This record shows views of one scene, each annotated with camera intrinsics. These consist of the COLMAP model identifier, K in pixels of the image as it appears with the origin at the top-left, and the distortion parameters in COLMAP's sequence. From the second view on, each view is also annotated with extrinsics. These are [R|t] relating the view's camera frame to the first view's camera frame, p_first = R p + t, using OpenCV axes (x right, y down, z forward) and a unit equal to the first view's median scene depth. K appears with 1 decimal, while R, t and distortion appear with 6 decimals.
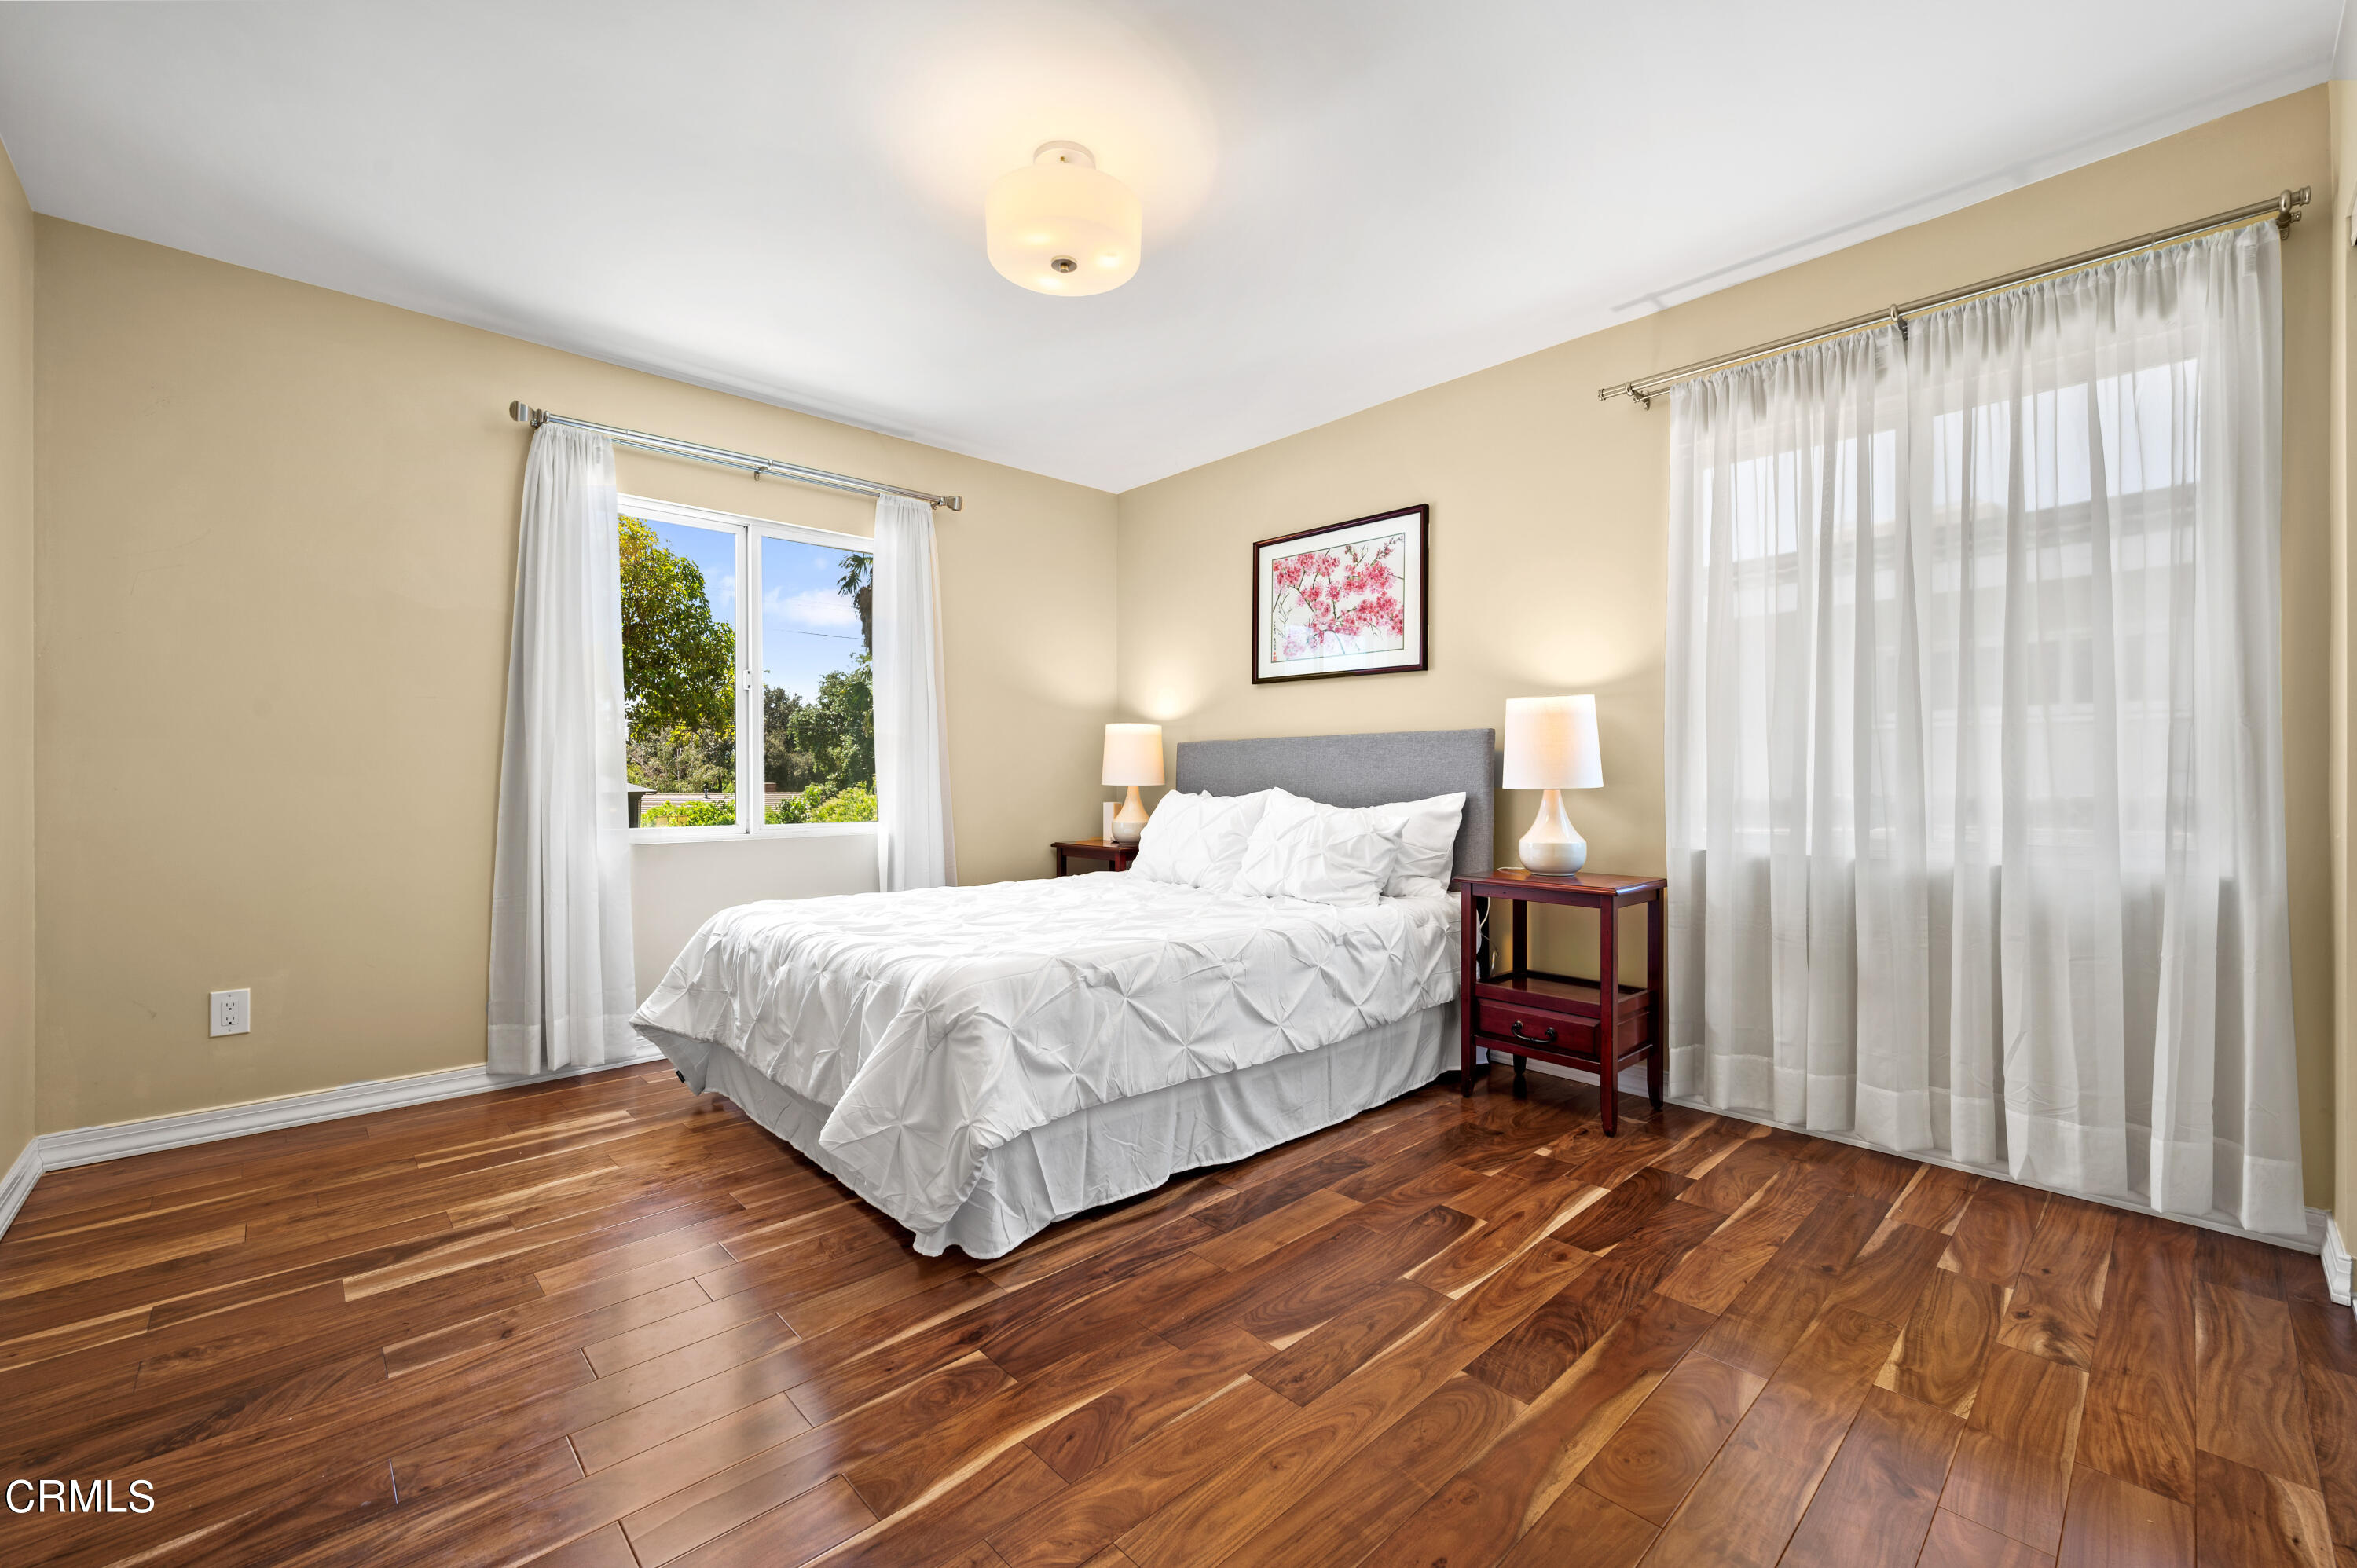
lens RADIAL K [[963.8, 0, 1176.1], [0, 963.8, 784.8], [0, 0, 1]] dist [-0.001035, -0.000355]
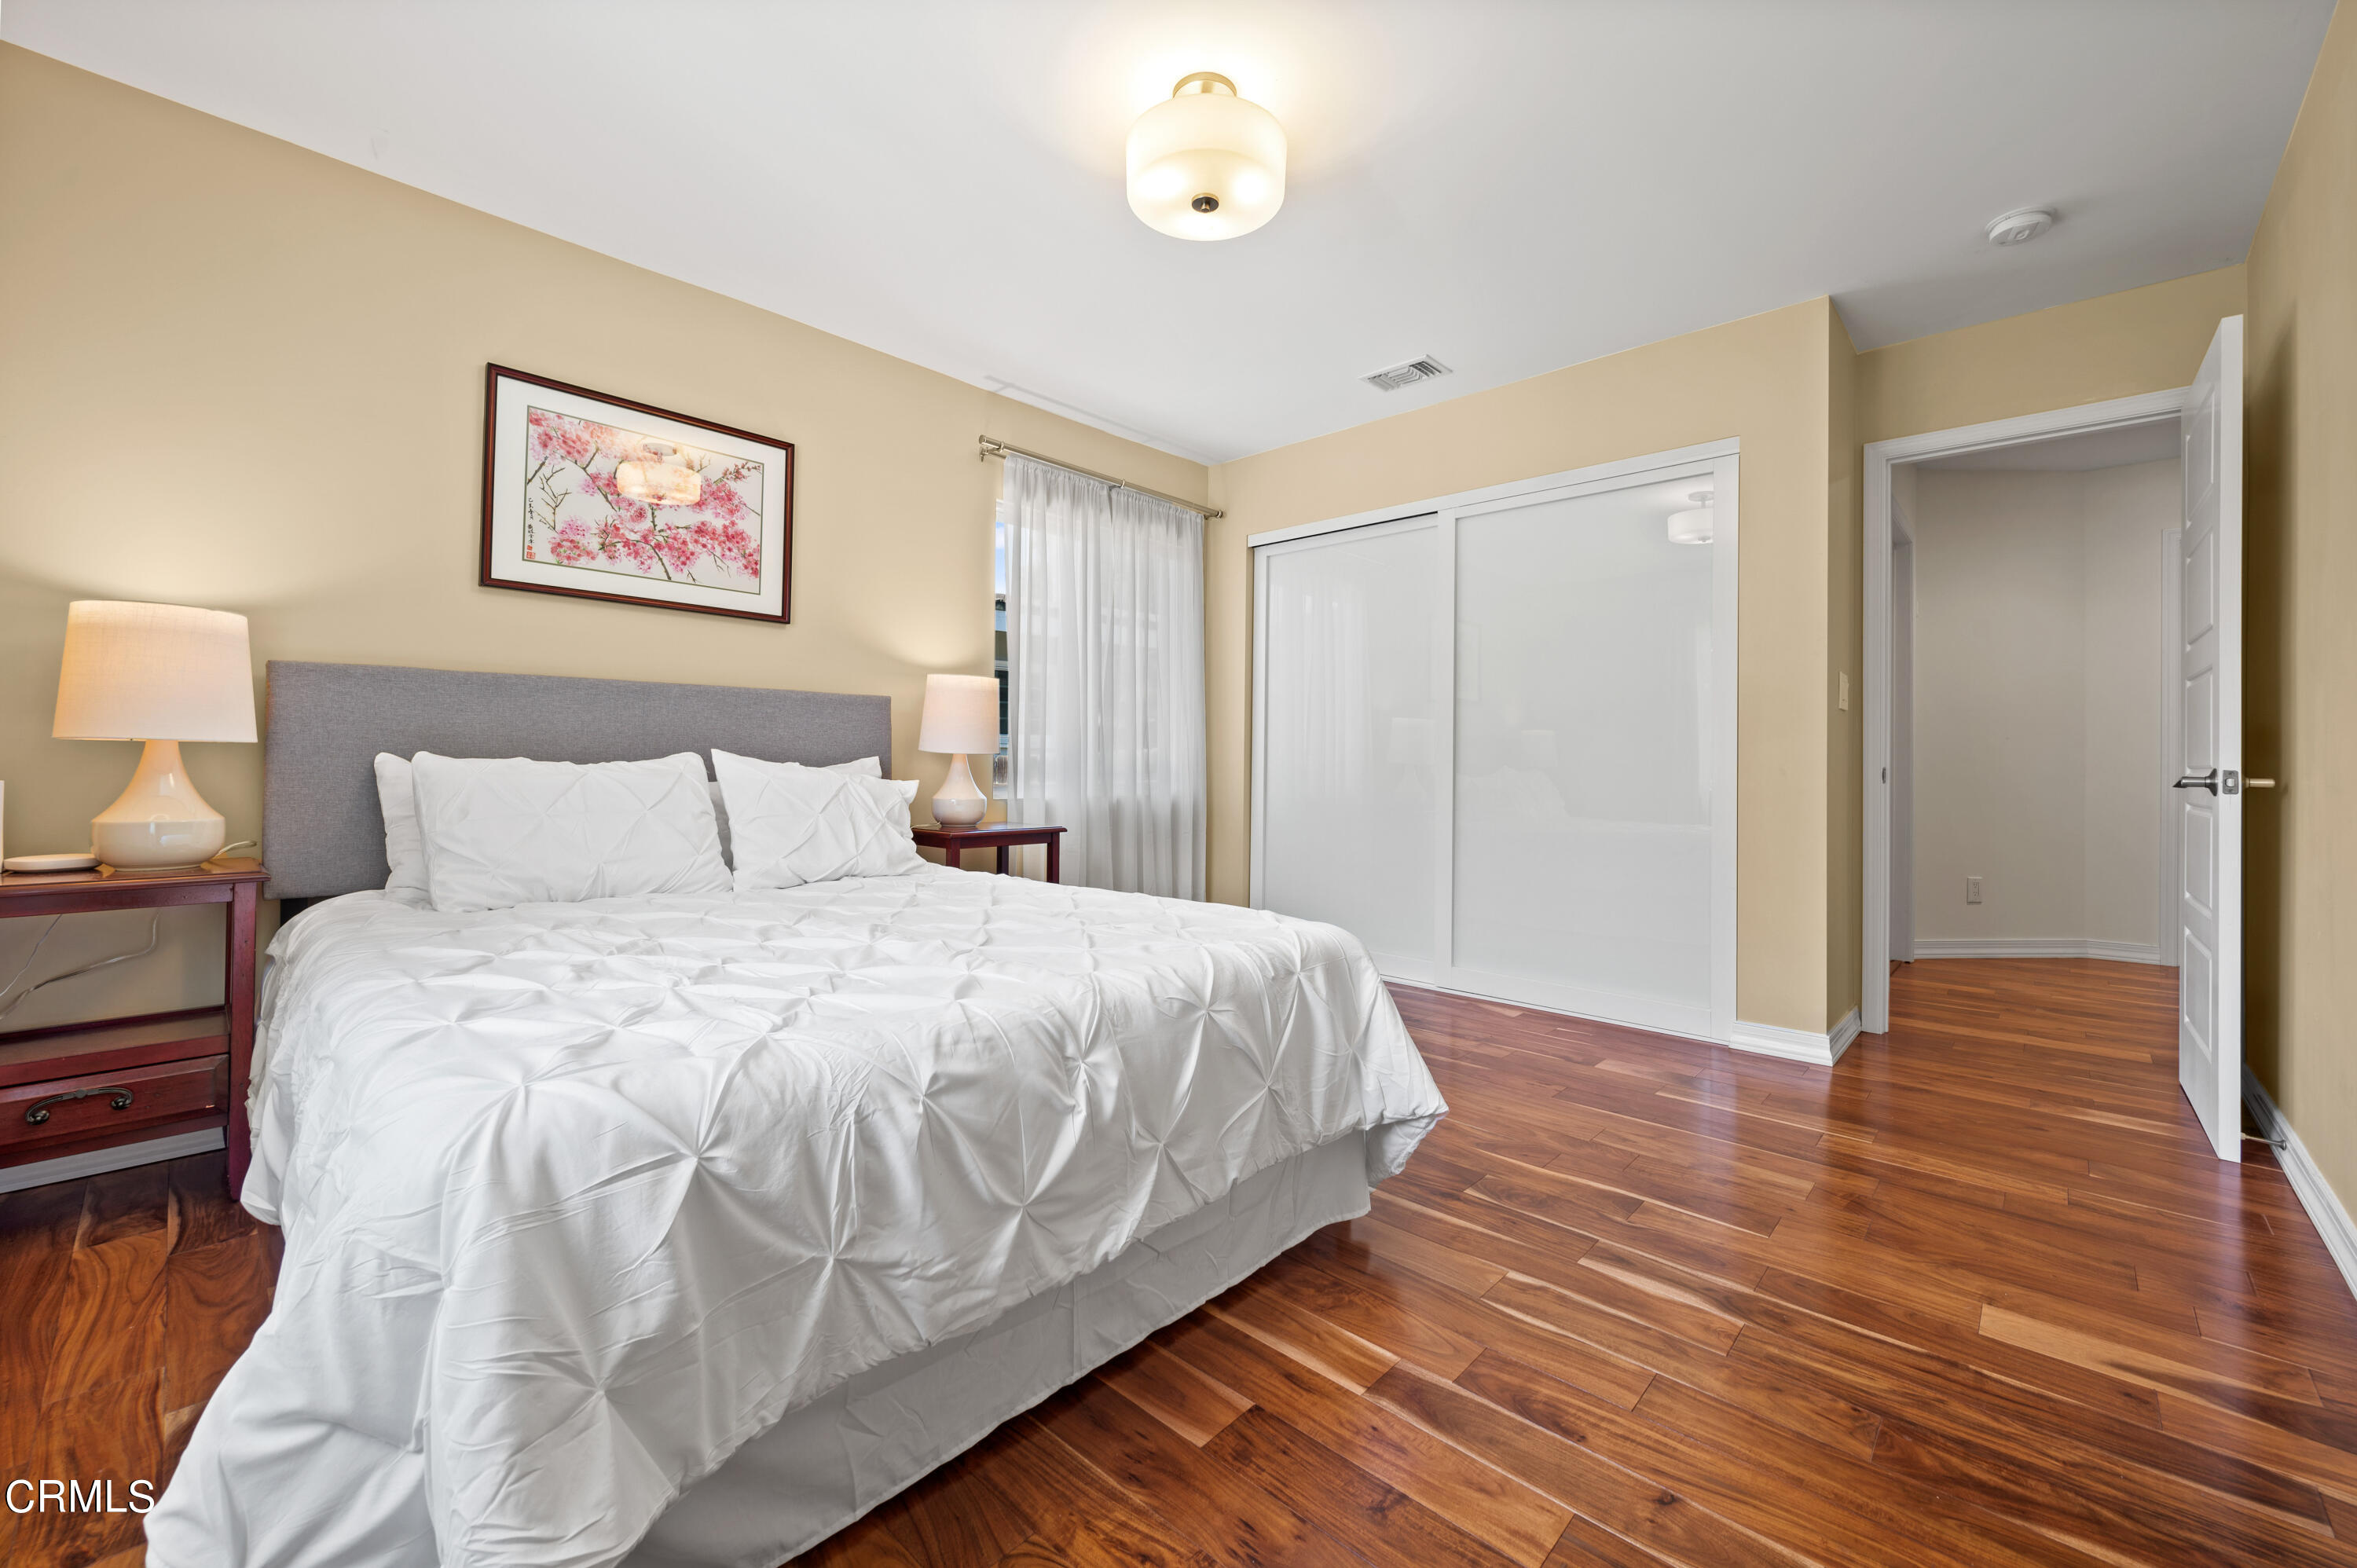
lens RADIAL K [[935.6, 0, 1175.7], [0, 935.6, 764.2], [0, 0, 1]] dist [-0.000040, 0.000269]
pose [[-0.063497, -0.007756, 0.997952, -0.656976], [-0.008148, 0.999941, 0.007253, 0.006081], [-0.997949, -0.007670, -0.063557, 0.679147]]
